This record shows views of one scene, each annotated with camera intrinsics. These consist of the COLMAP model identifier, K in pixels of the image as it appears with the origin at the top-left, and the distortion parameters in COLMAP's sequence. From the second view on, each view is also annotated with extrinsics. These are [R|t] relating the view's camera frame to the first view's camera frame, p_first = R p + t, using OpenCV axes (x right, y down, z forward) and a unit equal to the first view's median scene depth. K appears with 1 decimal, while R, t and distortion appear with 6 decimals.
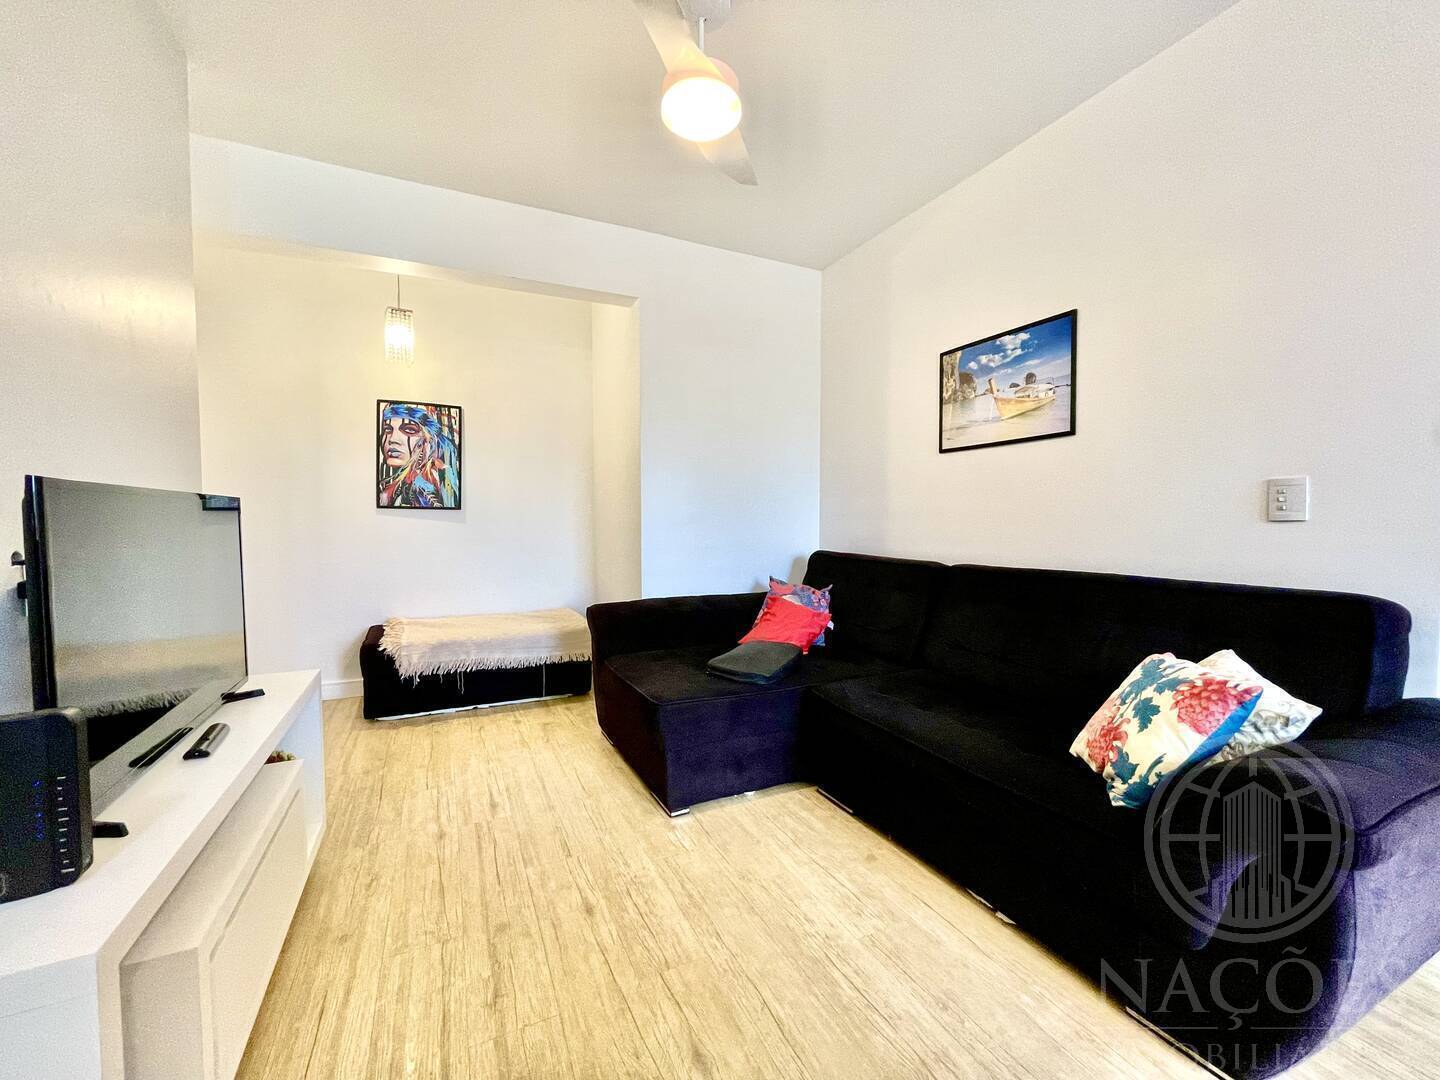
lens RADIAL K [[577.3, 0, 719.6], [0, 577.3, 536.6], [0, 0, 1]] dist [-0.006885, 0.000423]
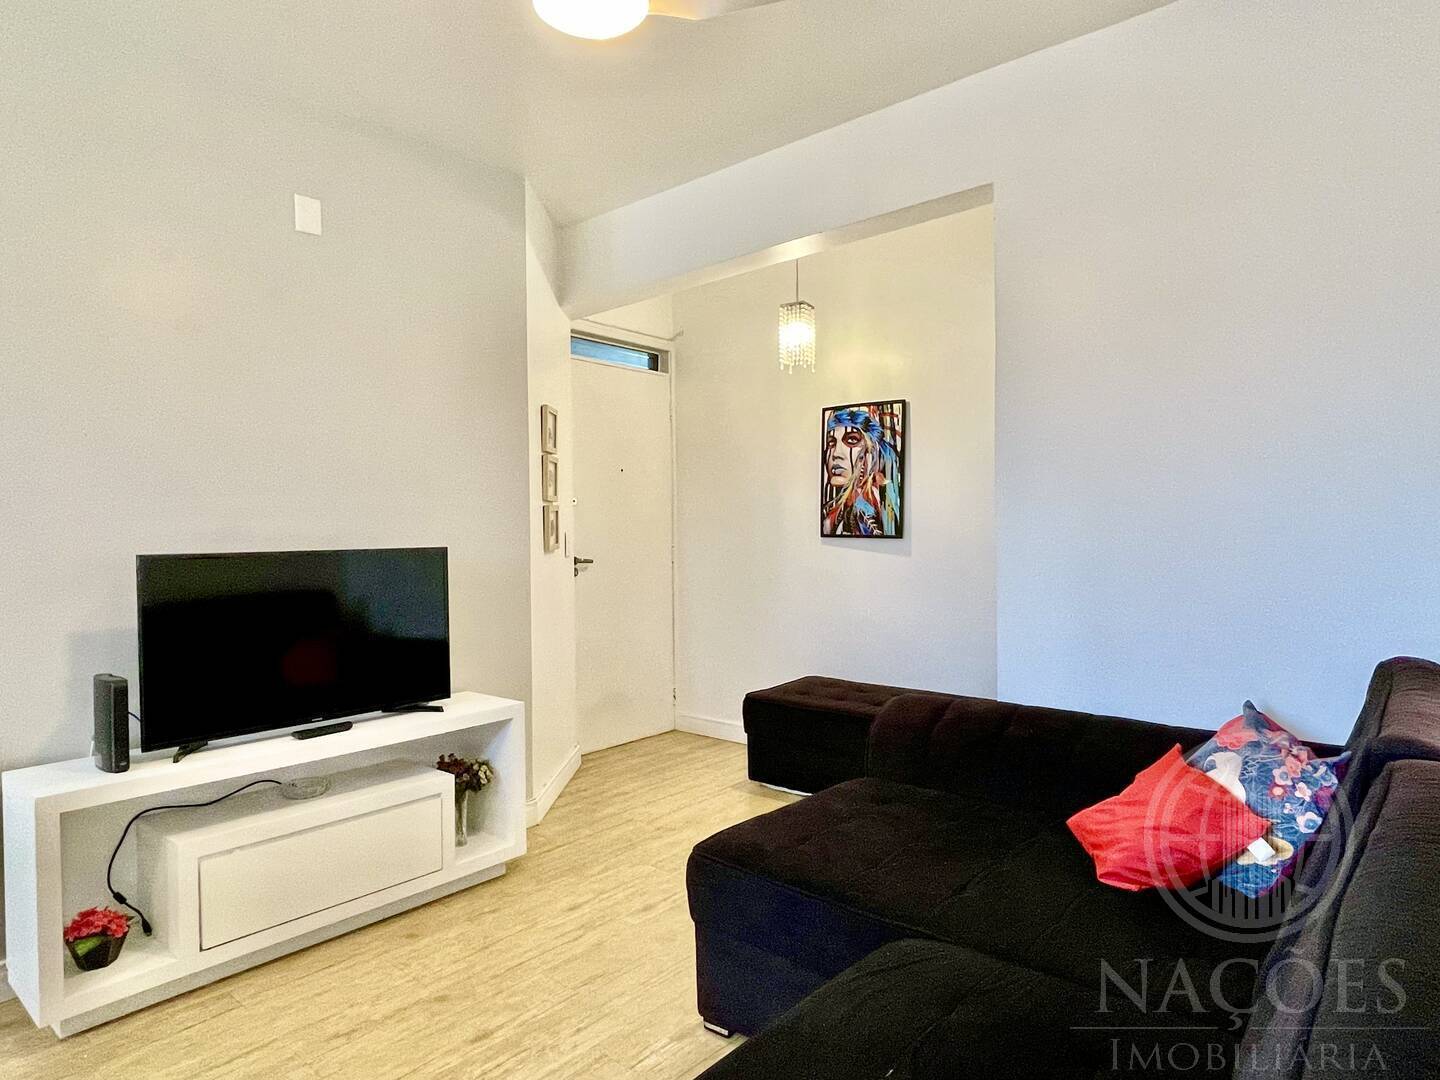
lens RADIAL K [[844.0, 0, 723.4], [0, 844.0, 540.0], [0, 0, 1]] dist [-0.003999, -0.002030]
pose [[0.421559, 0.002280, -0.906798, 0.451885], [-0.020428, 0.999767, -0.006983, -0.033146], [0.906571, 0.021467, 0.421507, 0.342615]]
